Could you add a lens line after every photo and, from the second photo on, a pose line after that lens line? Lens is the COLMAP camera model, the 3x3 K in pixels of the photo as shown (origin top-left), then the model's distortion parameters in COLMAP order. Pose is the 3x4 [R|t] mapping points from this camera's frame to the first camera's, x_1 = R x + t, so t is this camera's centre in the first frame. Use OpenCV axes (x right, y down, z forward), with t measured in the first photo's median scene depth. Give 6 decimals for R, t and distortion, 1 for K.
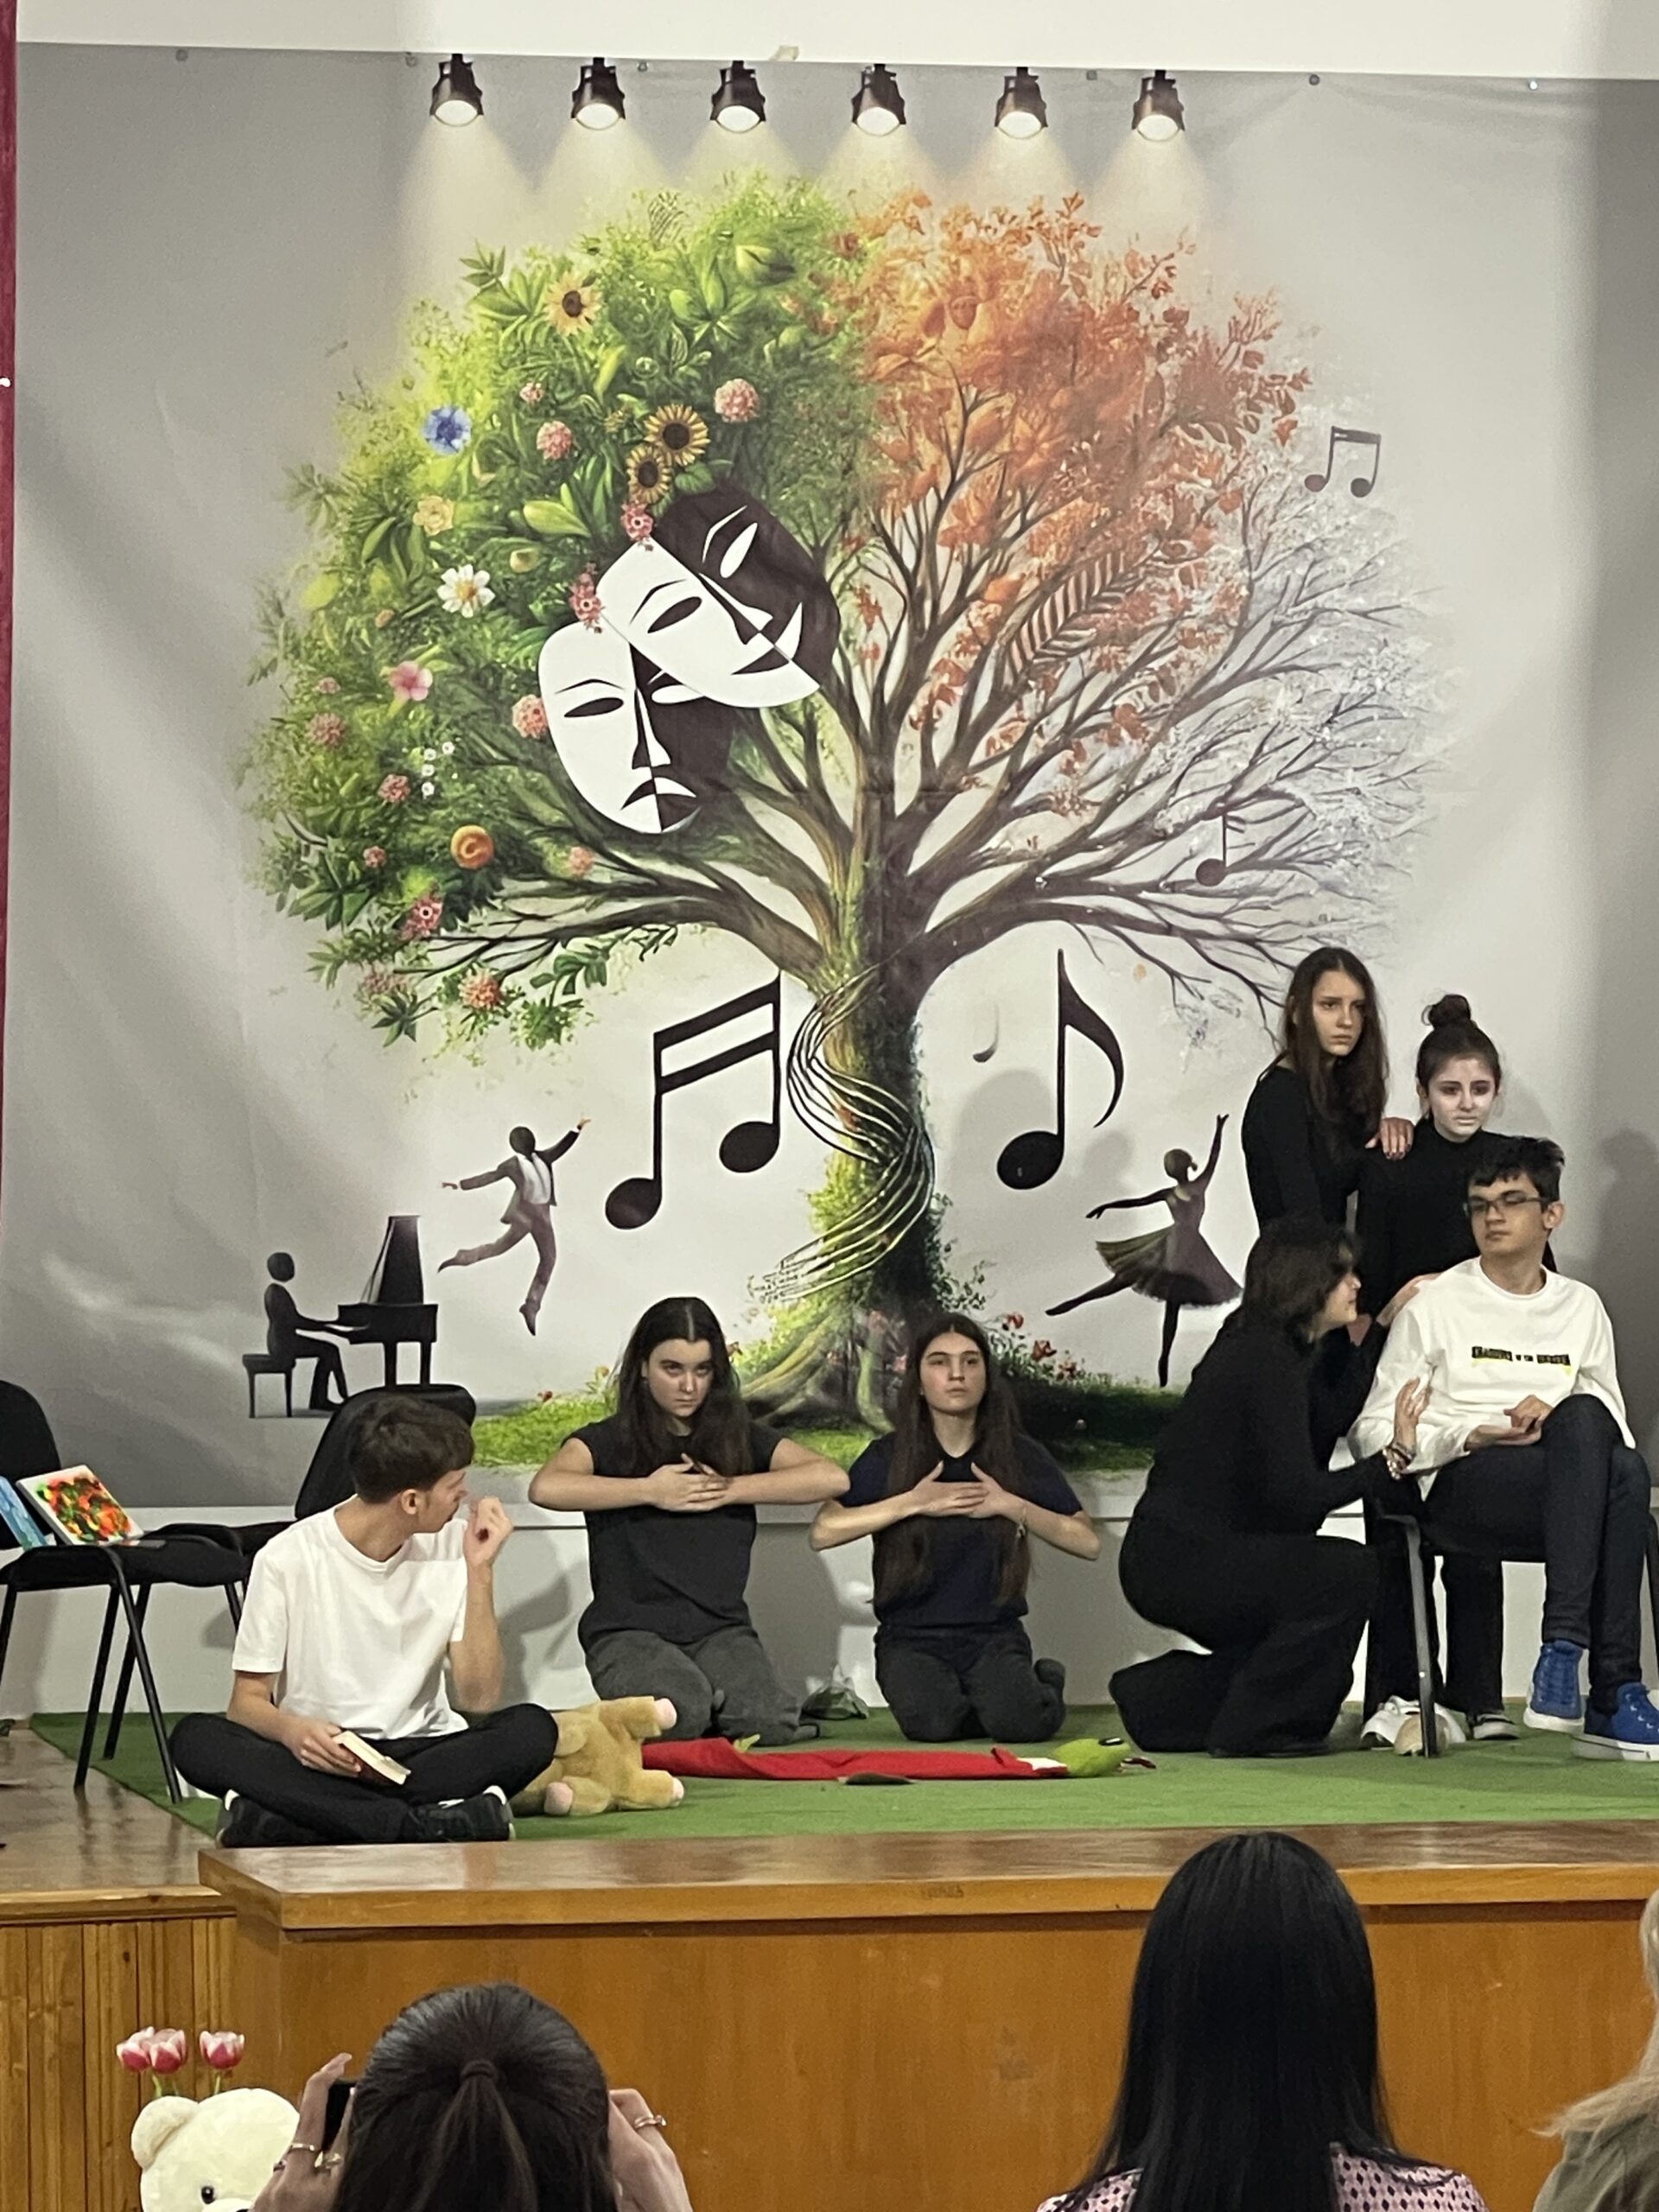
lens RADIAL K [[8115.2, 0, 820.1], [0, 8115.2, 1089.1], [0, 0, 1]] dist [0.151467, 0.000000]
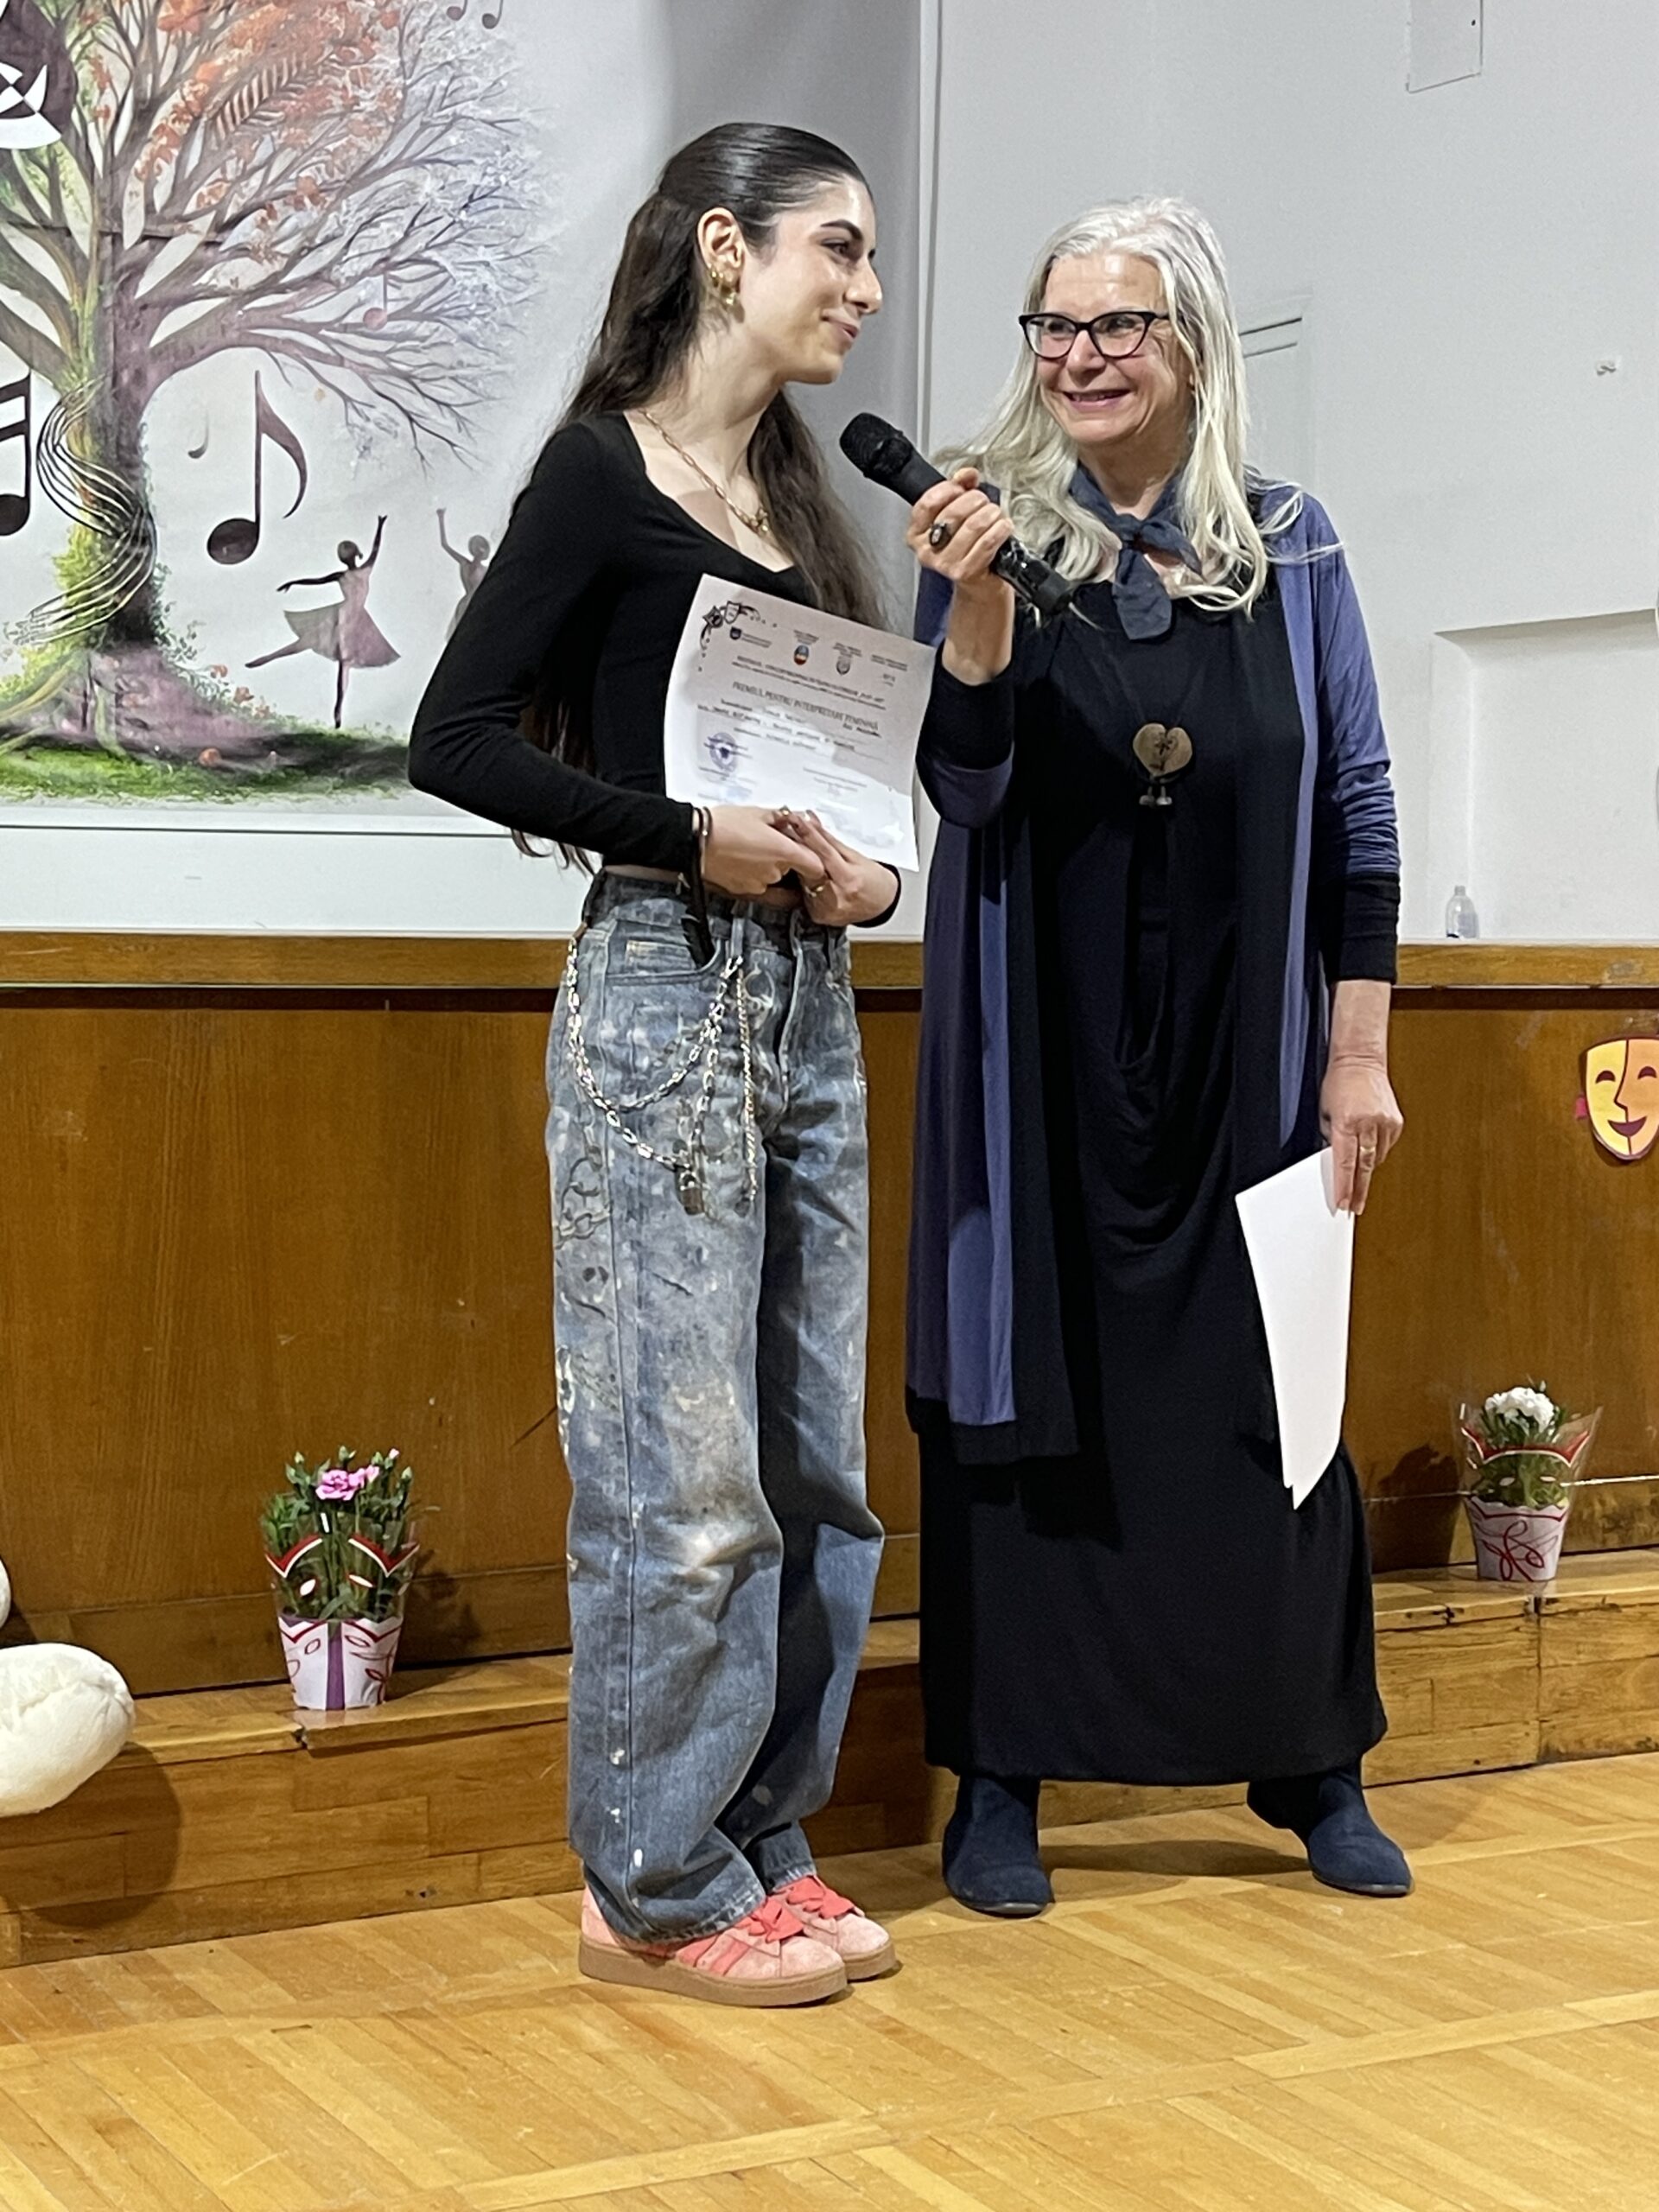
lens RADIAL K [[3697.7, 0, 844.8], [0, 3697.7, 1158.3], [0, 0, 1]] dist [0.043881, 0.000000]
pose [[0.957192, -0.004471, 0.289419, -0.049494], [-0.018757, 0.996821, 0.077432, 0.057585], [-0.288845, -0.079545, 0.954066, 0.423398]]
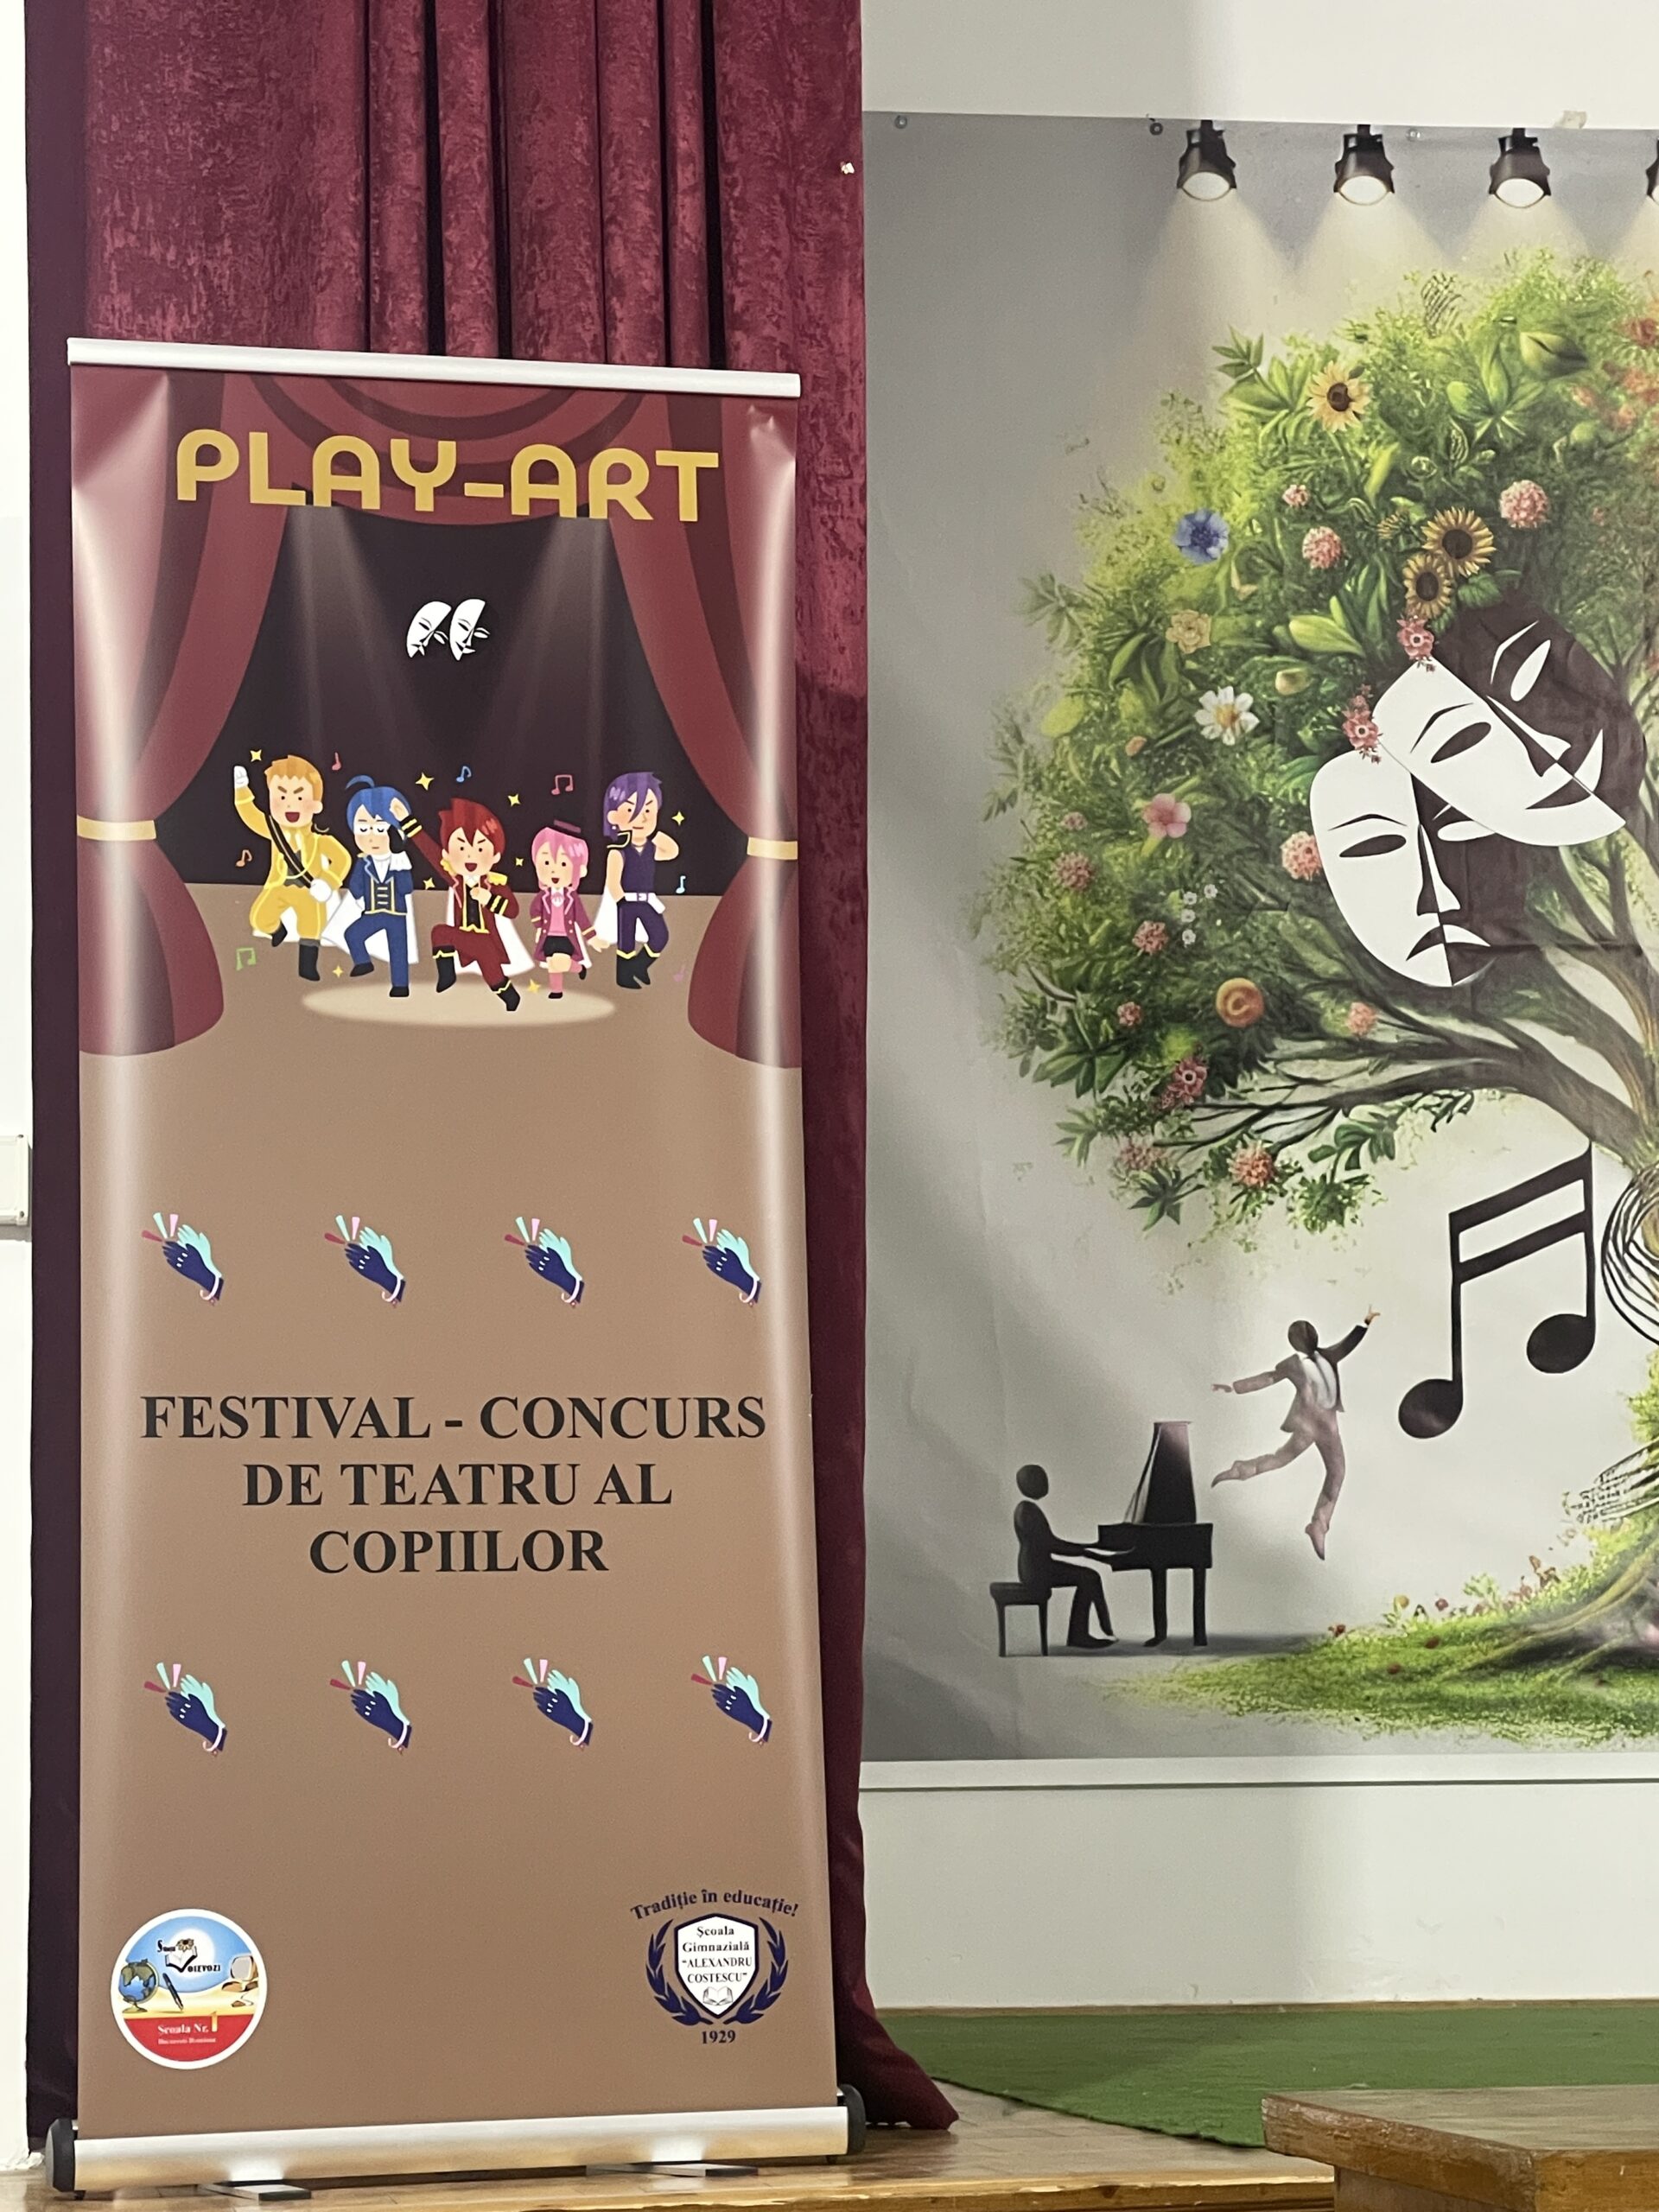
lens RADIAL K [[5772.4, 0, 844.3], [0, 5772.4, 1109.3], [0, 0, 1]] dist [0.116904, 0.000000]
pose [[0.999064, -0.016258, -0.040077, -0.060112], [0.012293, 0.995184, -0.097252, 0.041435], [0.041465, 0.096668, 0.994453, 0.374815]]
